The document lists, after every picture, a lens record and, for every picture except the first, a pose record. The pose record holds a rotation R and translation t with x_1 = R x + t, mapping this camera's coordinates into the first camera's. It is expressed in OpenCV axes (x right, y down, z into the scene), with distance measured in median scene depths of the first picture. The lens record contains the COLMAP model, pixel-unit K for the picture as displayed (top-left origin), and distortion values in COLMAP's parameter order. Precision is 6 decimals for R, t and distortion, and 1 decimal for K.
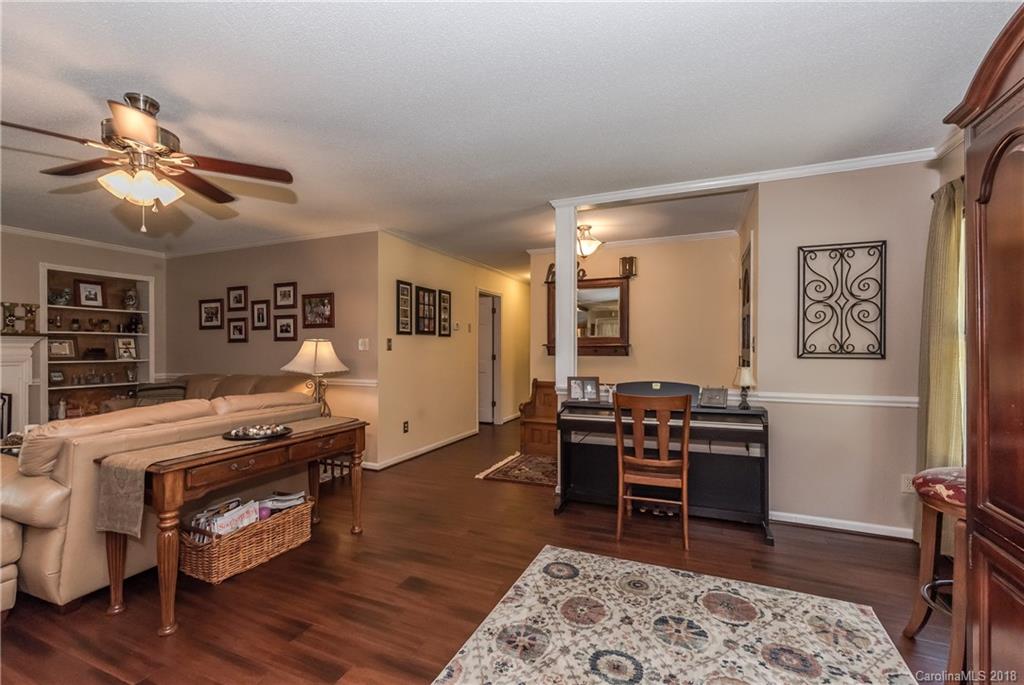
lens RADIAL K [[450.4, 0, 512.3], [0, 450.4, 347.7], [0, 0, 1]] dist [-0.002087, -0.000299]
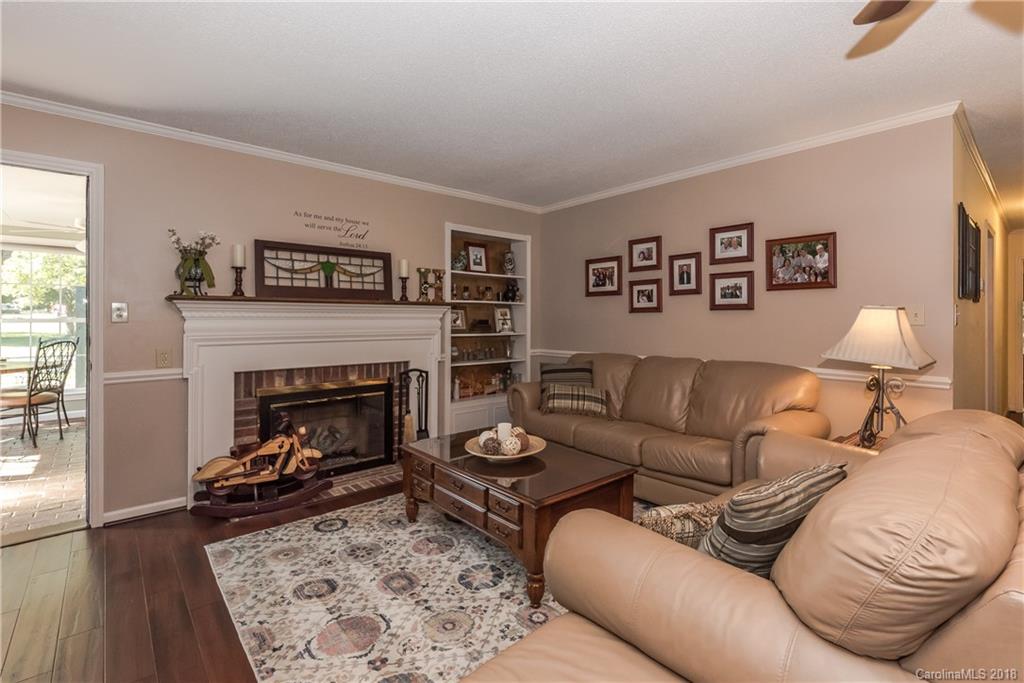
lens RADIAL K [[465.3, 0, 514.2], [0, 465.3, 316.4], [0, 0, 1]] dist [-0.000301, -0.000054]
pose [[0.903866, 0.000571, -0.427816, -0.489736], [-0.003237, 0.999980, -0.005506, -0.000104], [0.427804, 0.006362, 0.903849, 0.209053]]
